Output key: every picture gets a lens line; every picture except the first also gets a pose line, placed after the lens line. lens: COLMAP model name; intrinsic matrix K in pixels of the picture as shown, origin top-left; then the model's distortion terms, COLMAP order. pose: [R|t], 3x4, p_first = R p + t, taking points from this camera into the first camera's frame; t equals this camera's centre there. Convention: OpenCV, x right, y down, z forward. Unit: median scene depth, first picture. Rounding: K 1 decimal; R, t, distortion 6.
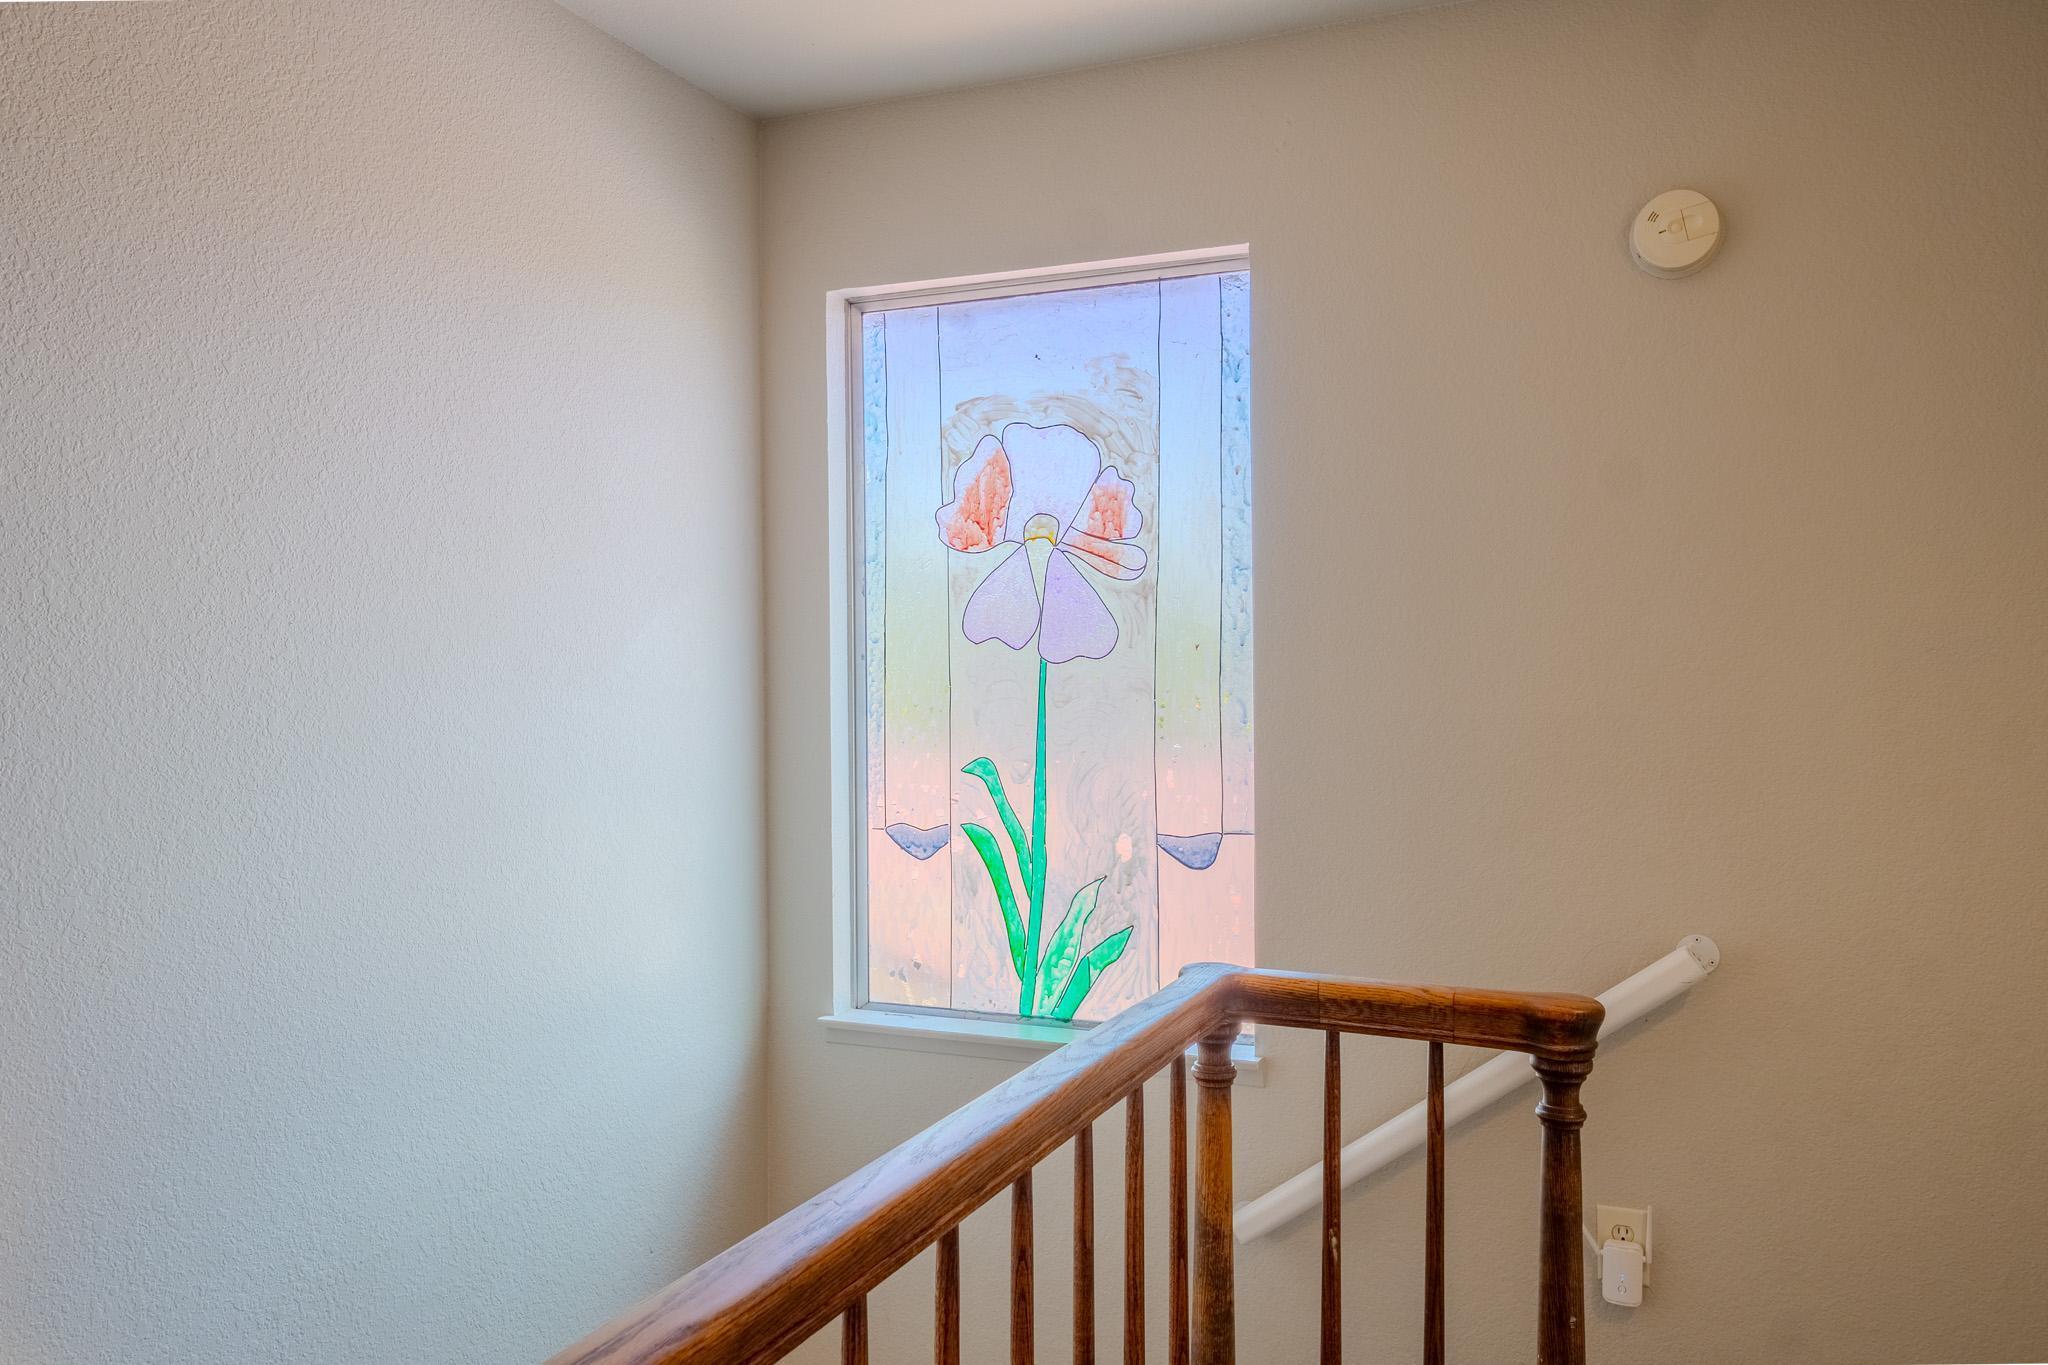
lens RADIAL K [[1487.8, 0, 1026.1], [0, 1487.8, 672.5], [0, 0, 1]] dist [0.000552, 0.000063]
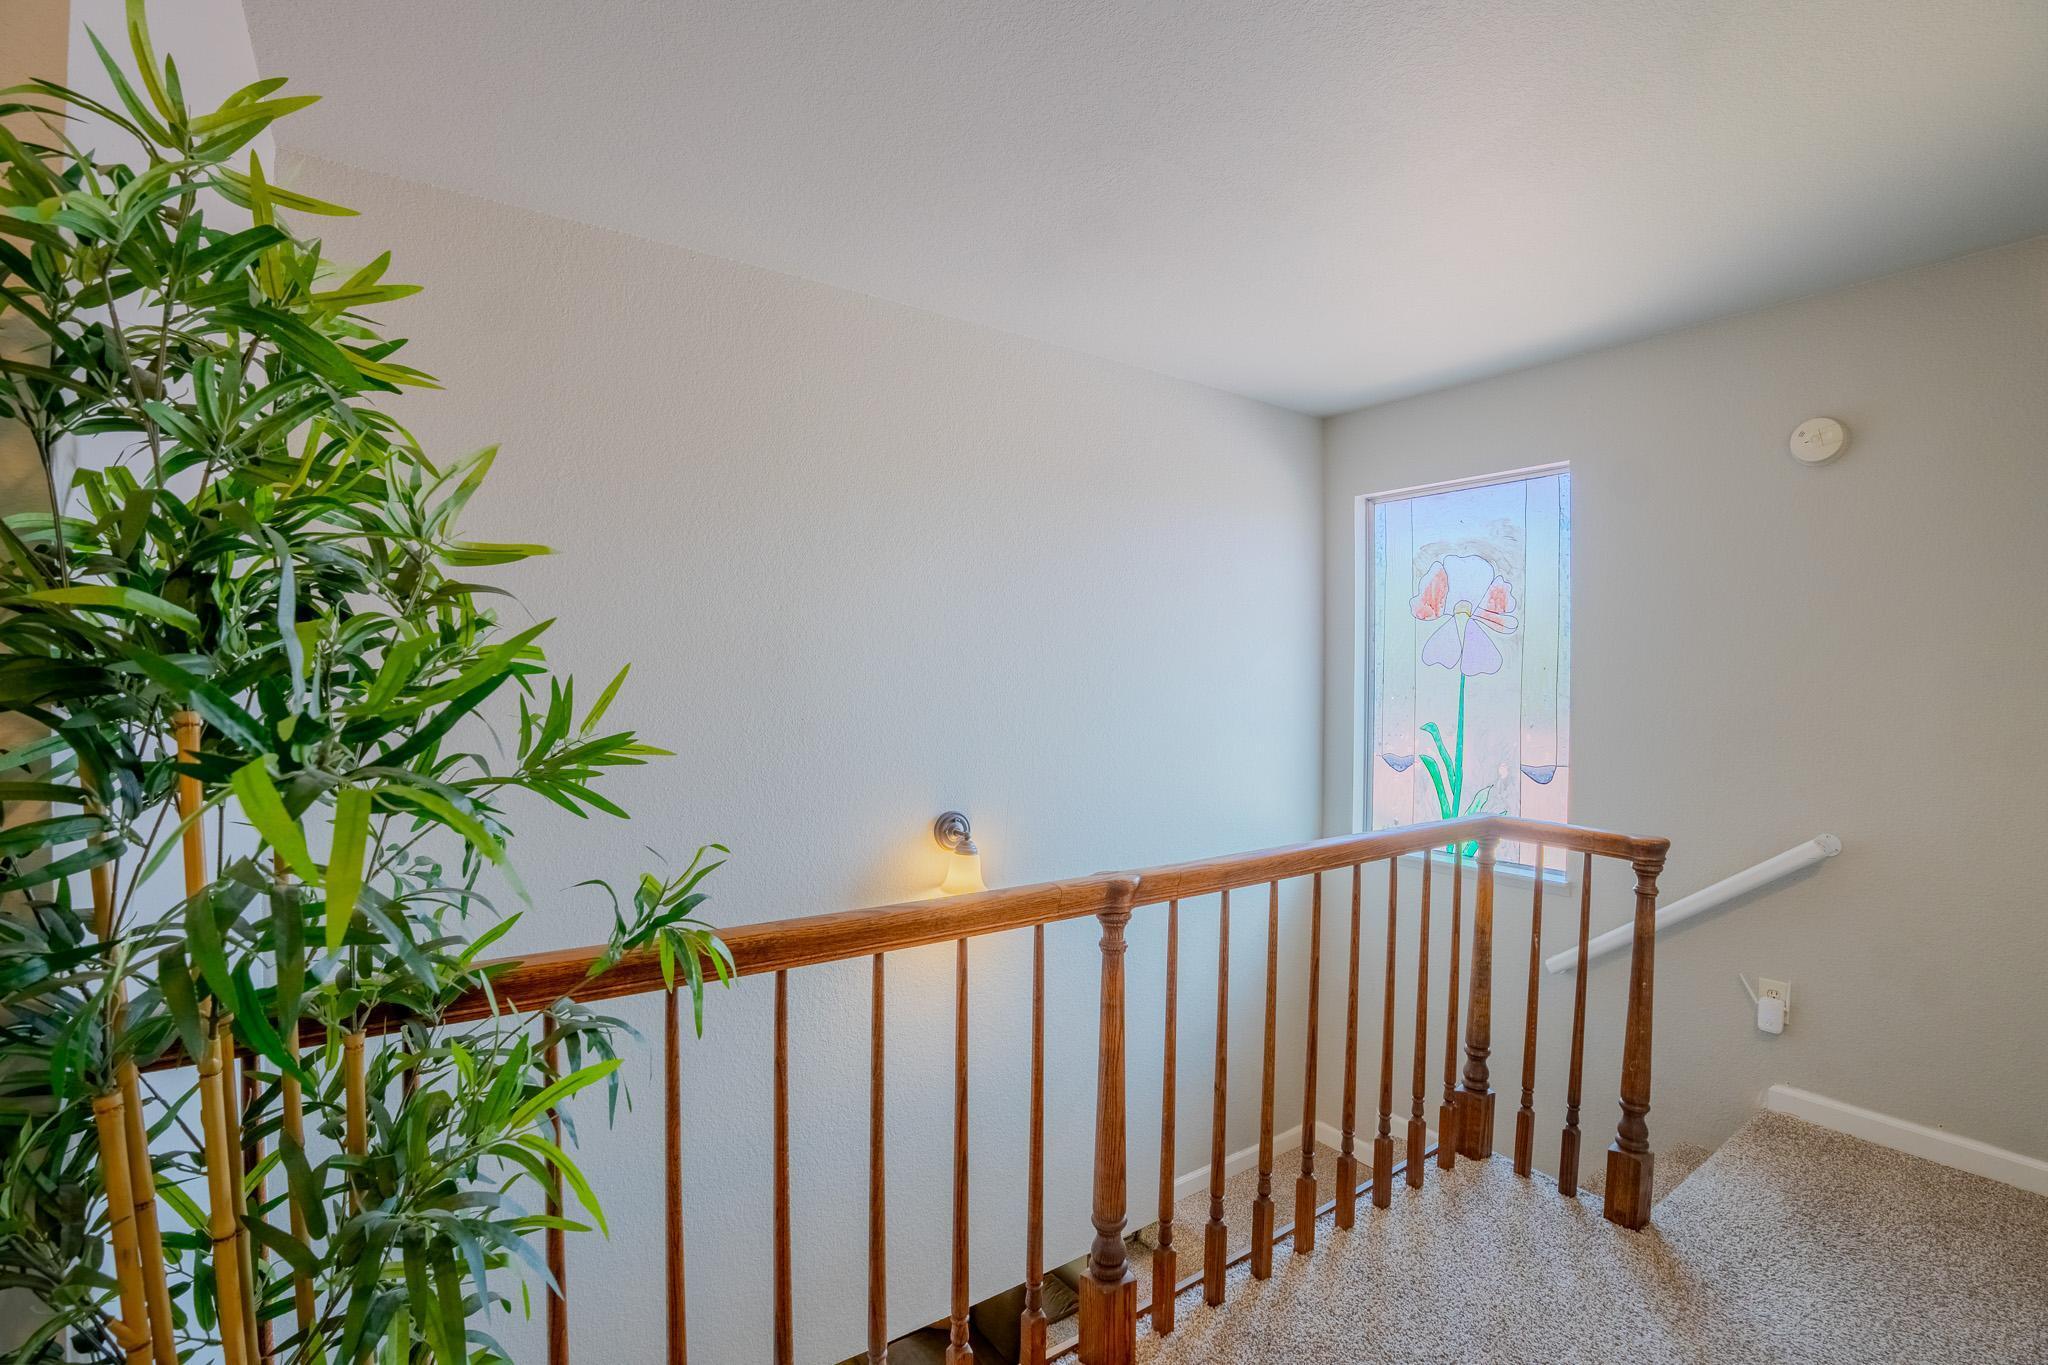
lens RADIAL K [[913.8, 0, 1028.9], [0, 913.8, 676.1], [0, 0, 1]] dist [-0.000143, -0.000010]
pose [[0.844748, 0.014441, -0.534969, 0.176341], [-0.014975, 0.999882, 0.003345, -0.001563], [0.534954, 0.005186, 0.844865, -0.340311]]
